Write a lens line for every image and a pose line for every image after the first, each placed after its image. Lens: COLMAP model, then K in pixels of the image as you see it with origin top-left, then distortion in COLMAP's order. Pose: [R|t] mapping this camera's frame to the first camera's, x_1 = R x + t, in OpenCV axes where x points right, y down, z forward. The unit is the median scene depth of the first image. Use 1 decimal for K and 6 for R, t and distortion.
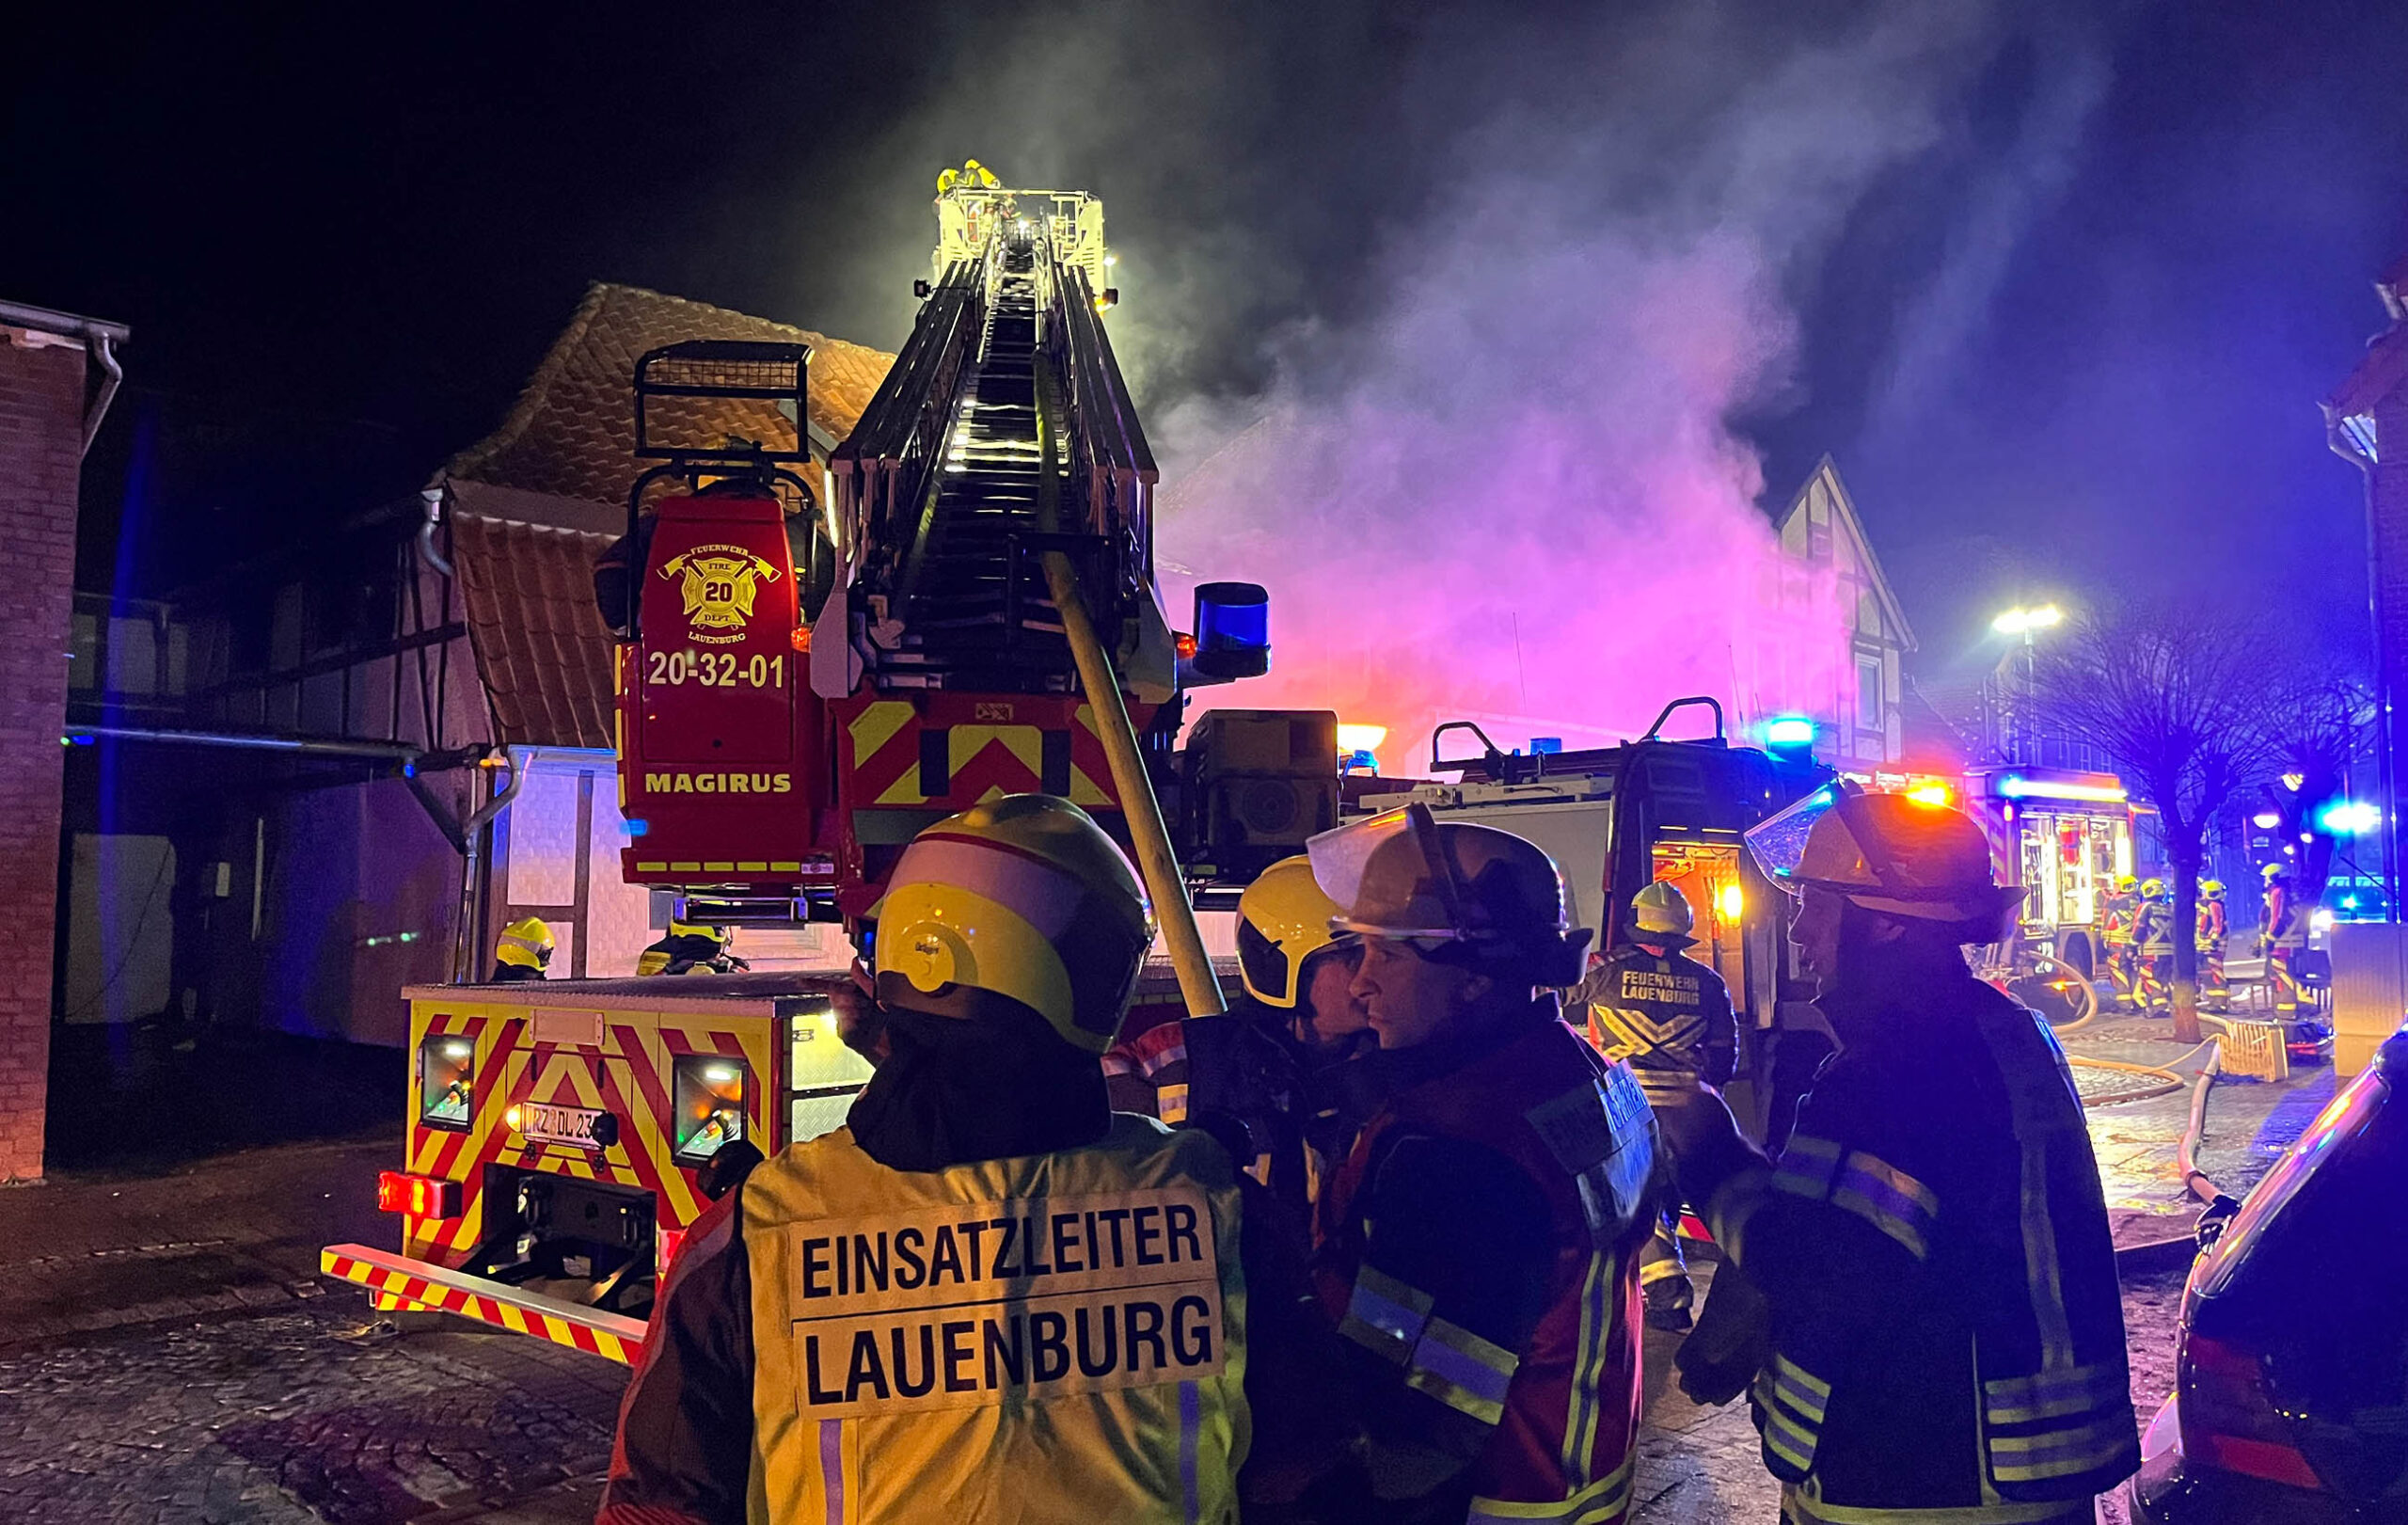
lens RADIAL K [[1861.9, 0, 1204.0], [0, 1861.9, 762.5], [0, 0, 1]] dist [0.000537, -0.002044]
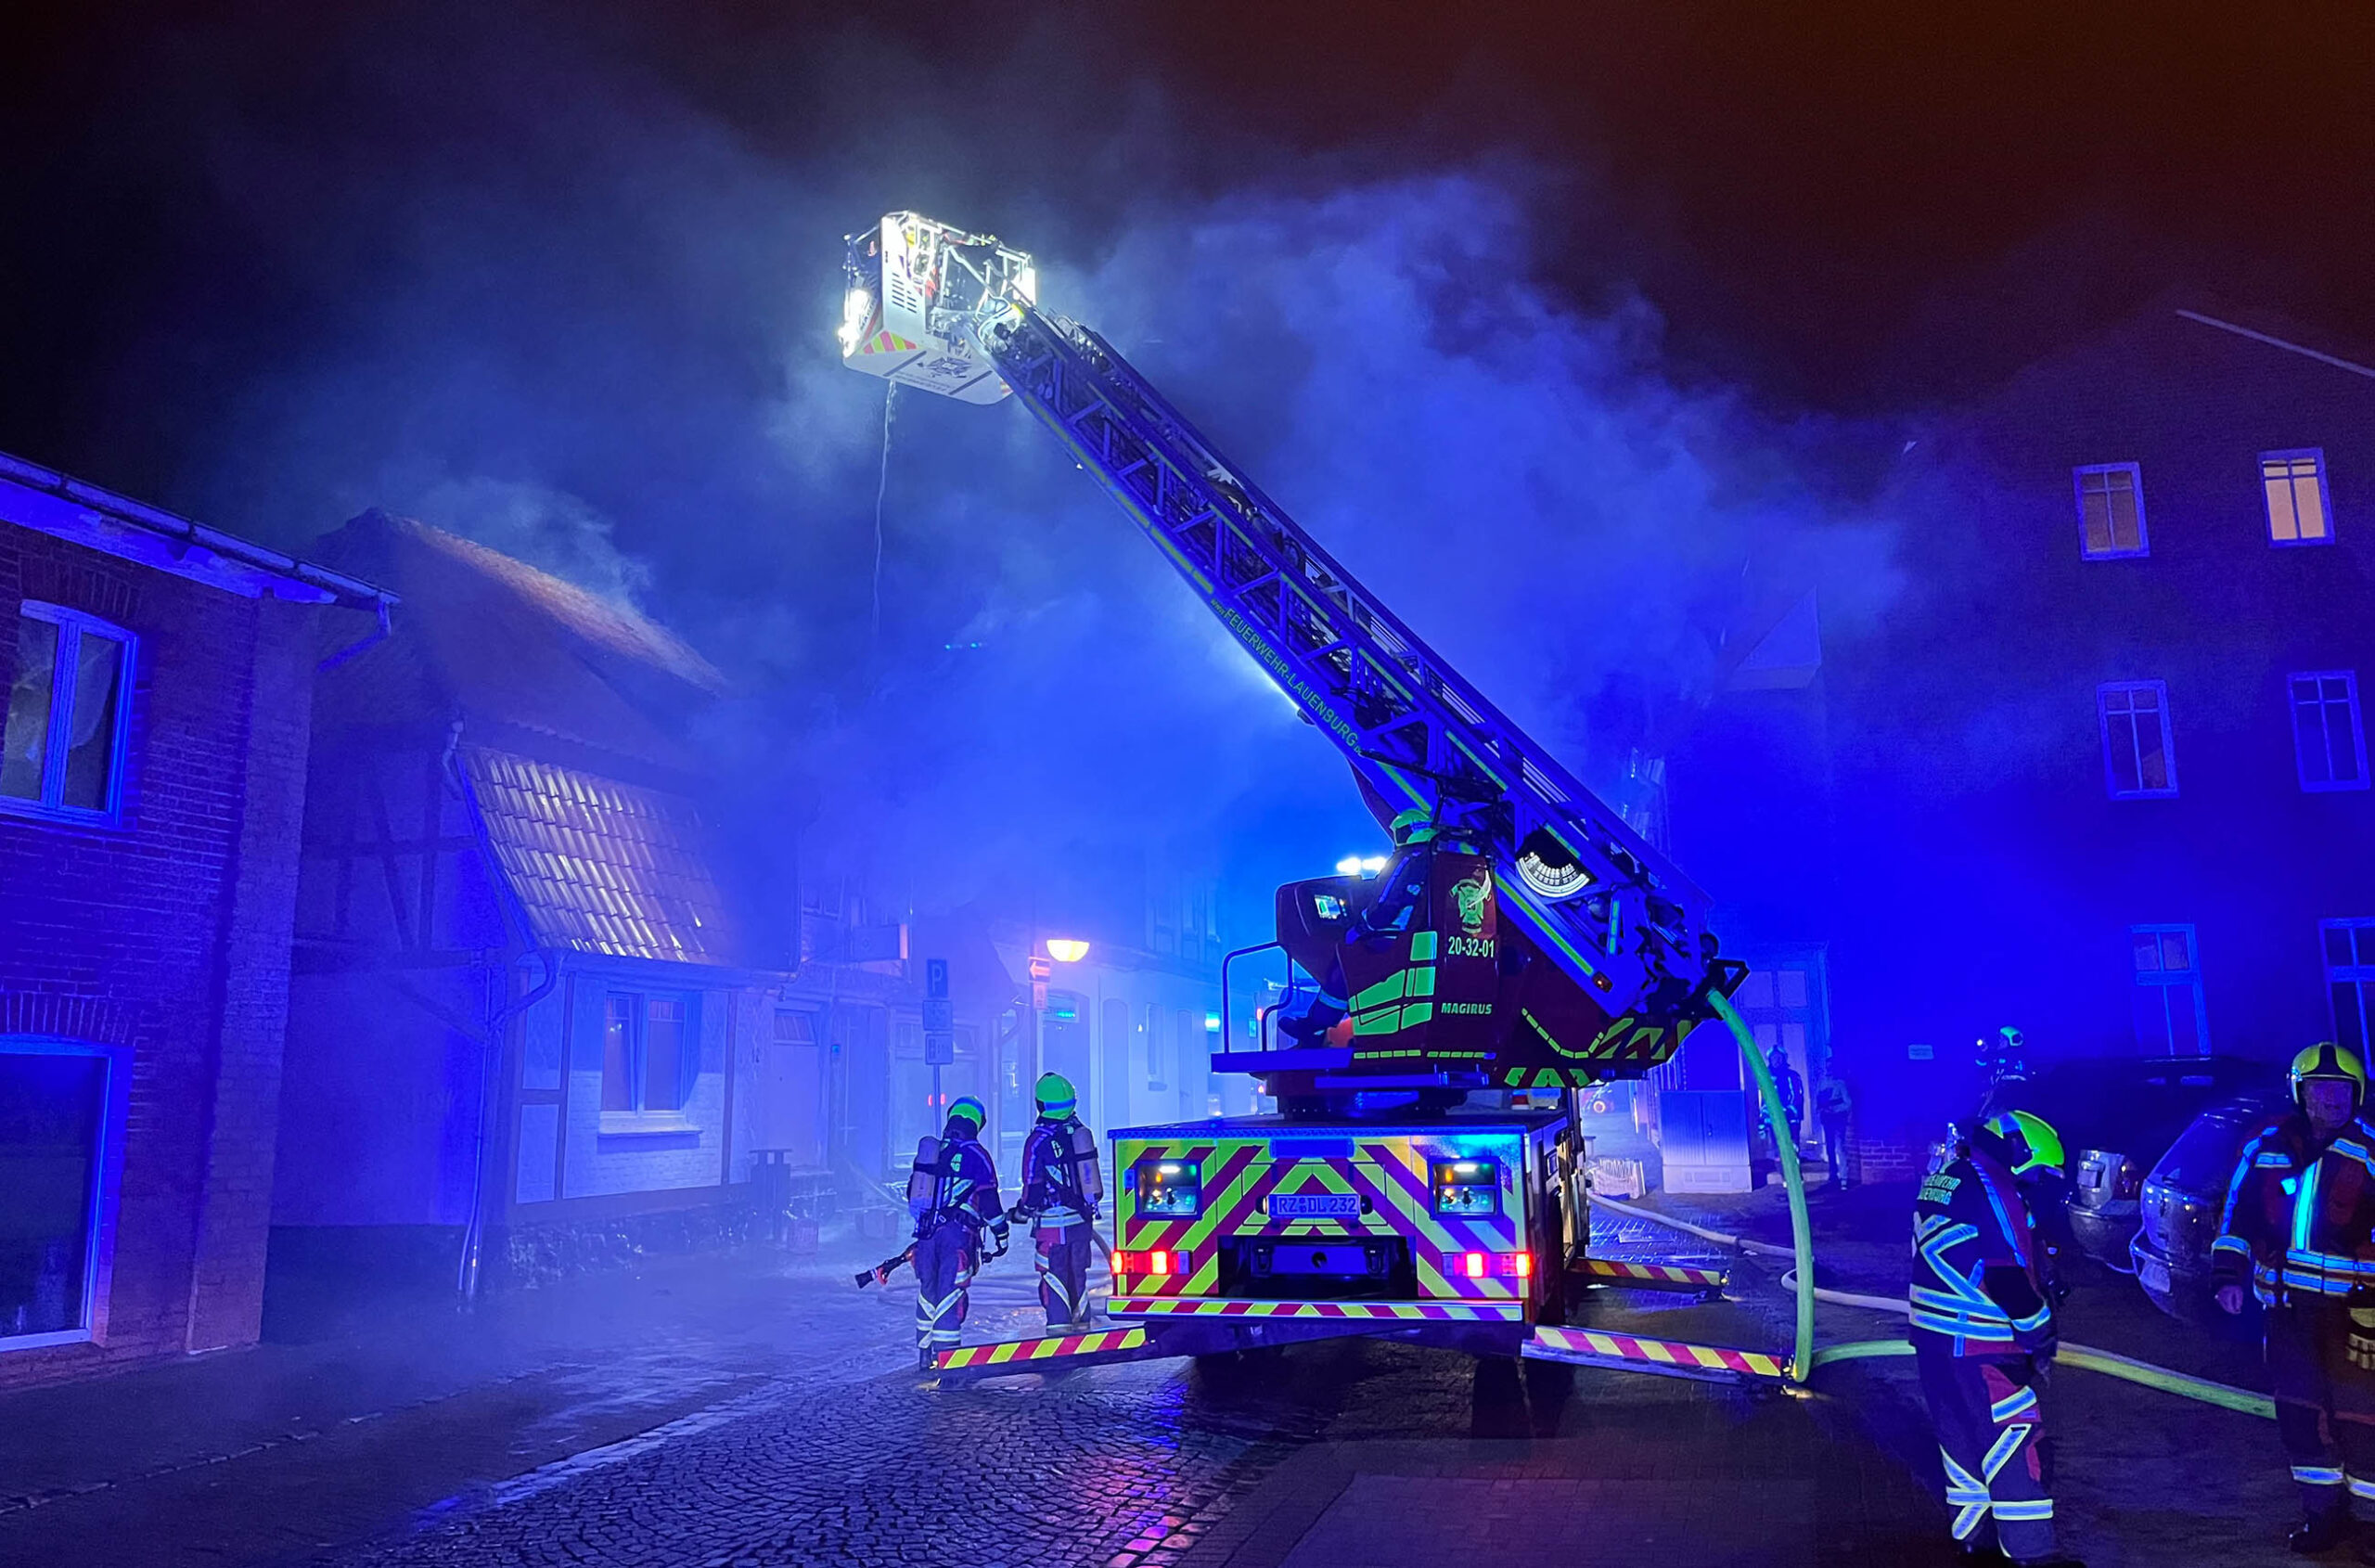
lens RADIAL K [[1826.6, 0, 1187.5], [0, 1826.6, 784.0], [0, 0, 1]] dist [0.046587, 0.000842]
pose [[0.902124, 0.065804, 0.426429, -0.612999], [-0.026305, 0.994851, -0.097870, -0.012825], [-0.430674, 0.077074, 0.899210, -0.259241]]
